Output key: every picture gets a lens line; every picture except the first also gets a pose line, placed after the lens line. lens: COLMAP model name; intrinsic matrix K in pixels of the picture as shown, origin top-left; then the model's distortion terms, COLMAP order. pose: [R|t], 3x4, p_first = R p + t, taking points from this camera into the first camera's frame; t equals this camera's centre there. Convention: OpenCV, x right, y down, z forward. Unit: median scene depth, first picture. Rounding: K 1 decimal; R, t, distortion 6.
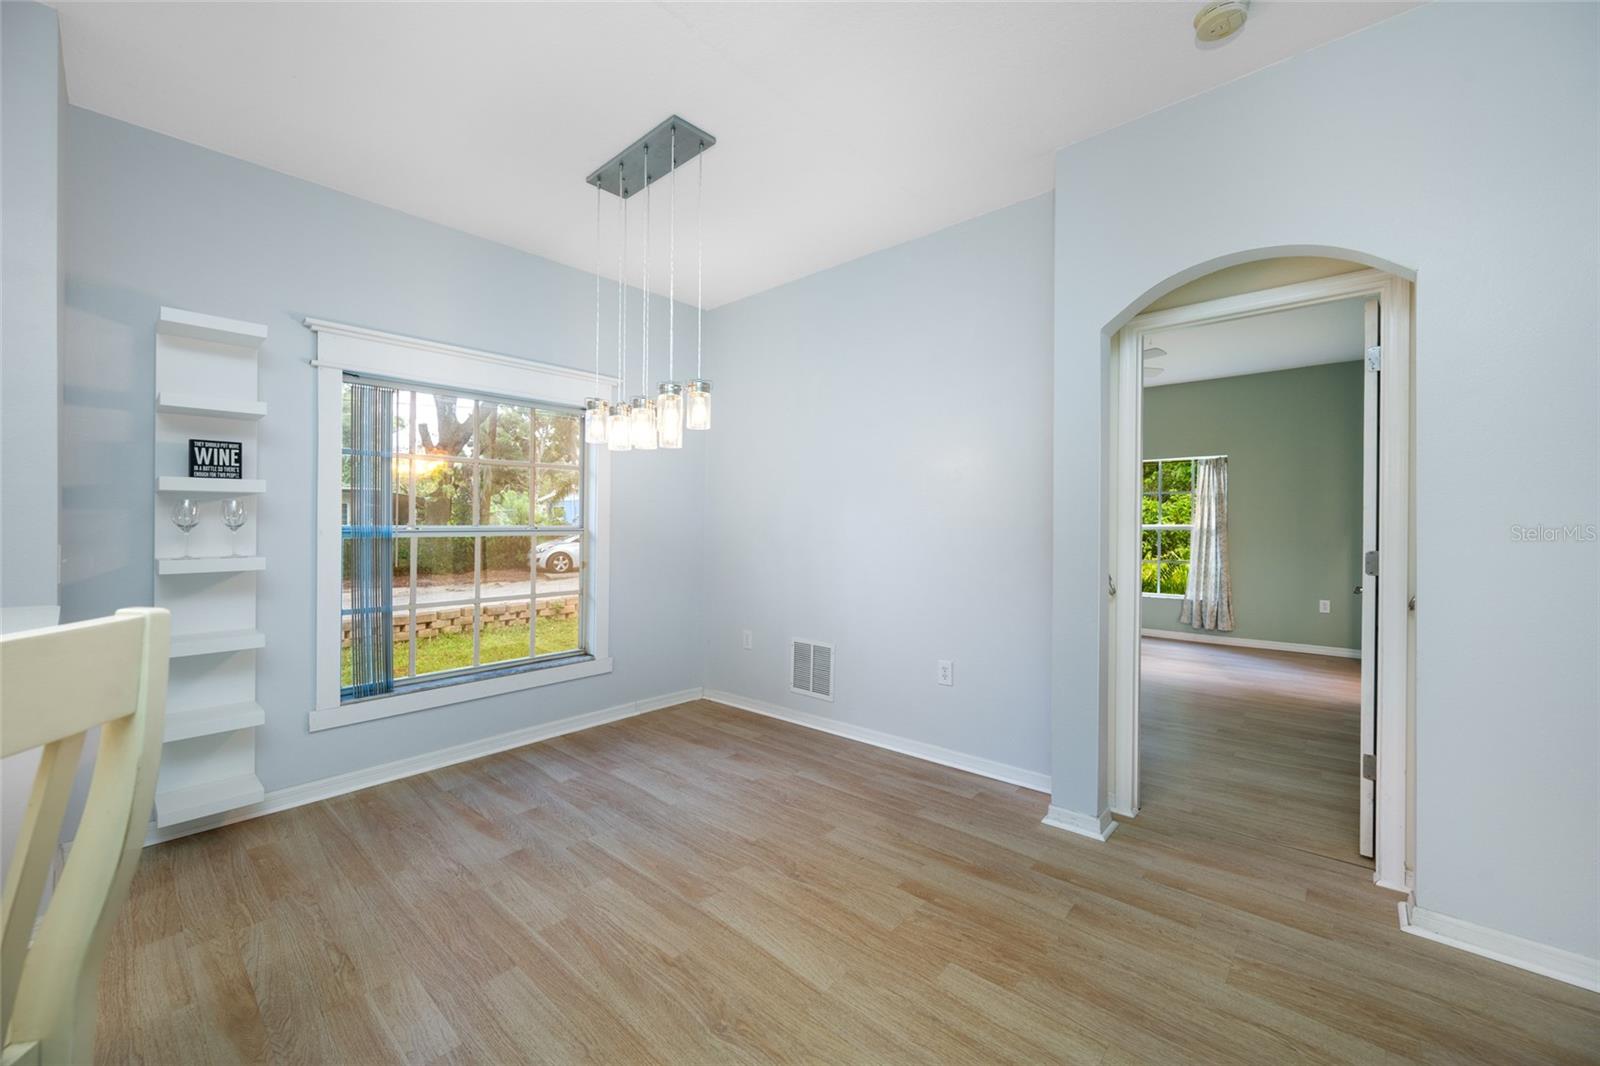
lens RADIAL K [[635.6, 0, 798.5], [0, 635.6, 530.6], [0, 0, 1]] dist [-0.002064, 0.001645]
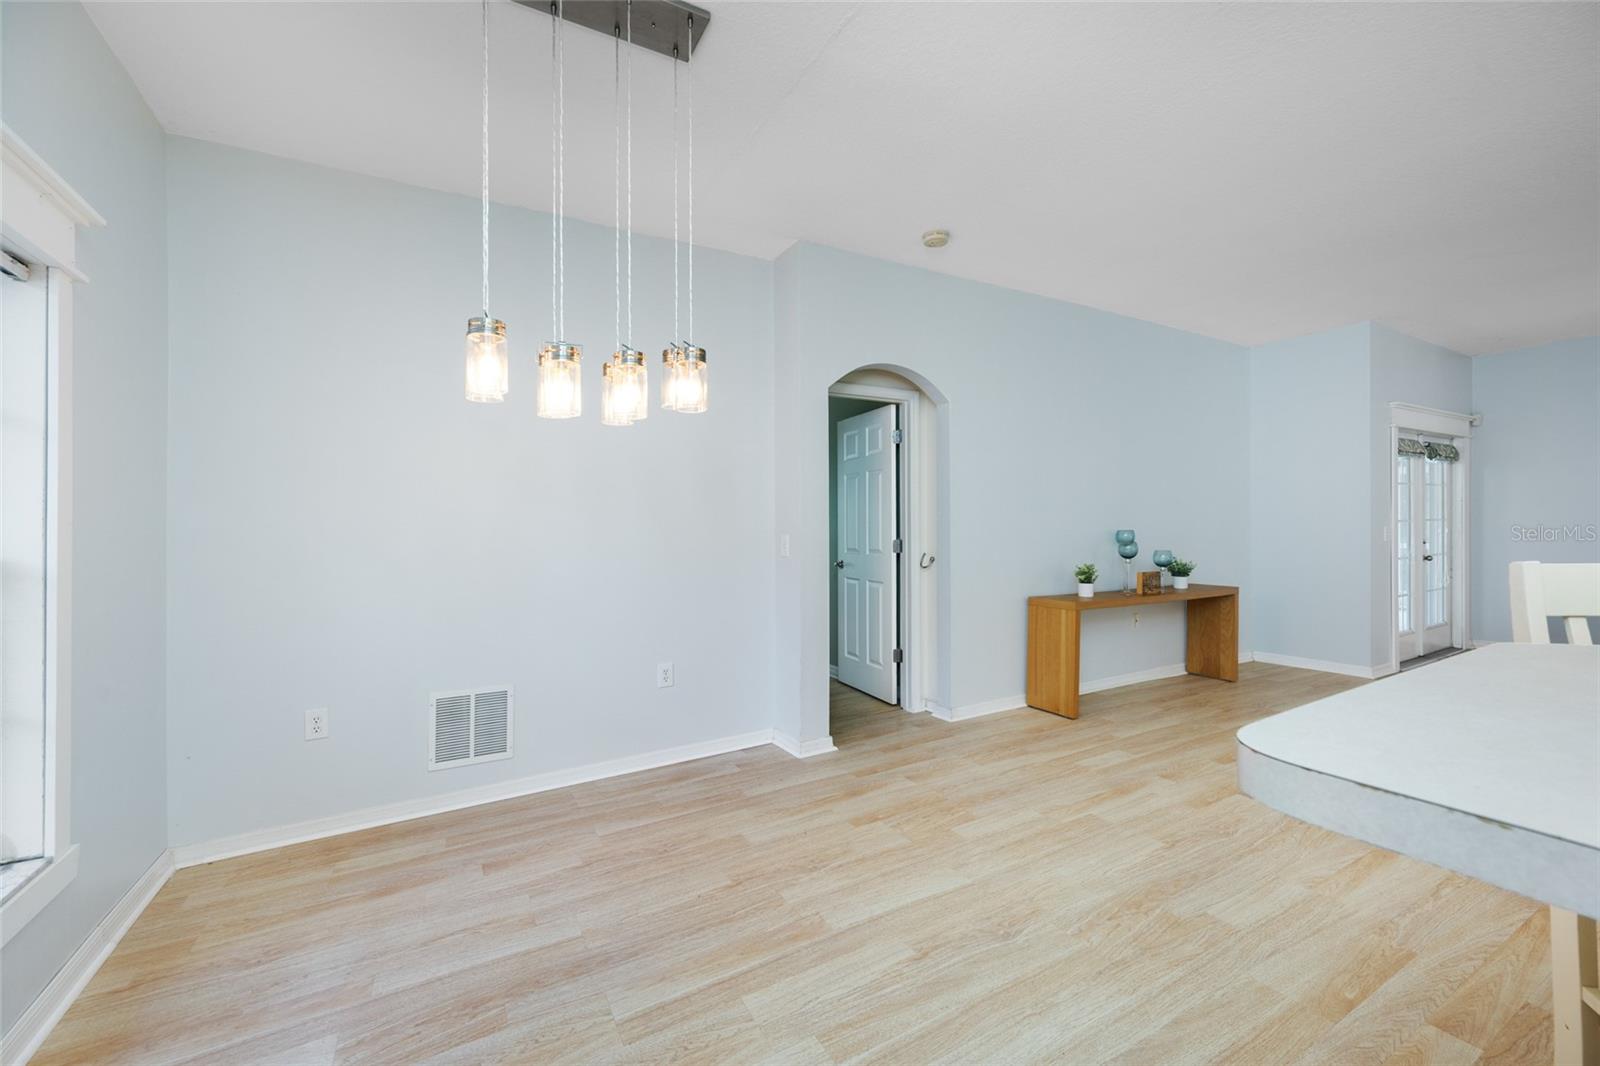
lens RADIAL K [[635.6, 0, 805.4], [0, 635.6, 554.5], [0, 0, 1]] dist [-0.002064, 0.001645]
pose [[0.315168, -0.047960, 0.947823, -0.742963], [0.027729, 0.998761, 0.041317, -0.006160], [-0.948631, 0.013260, 0.316108, 0.526170]]
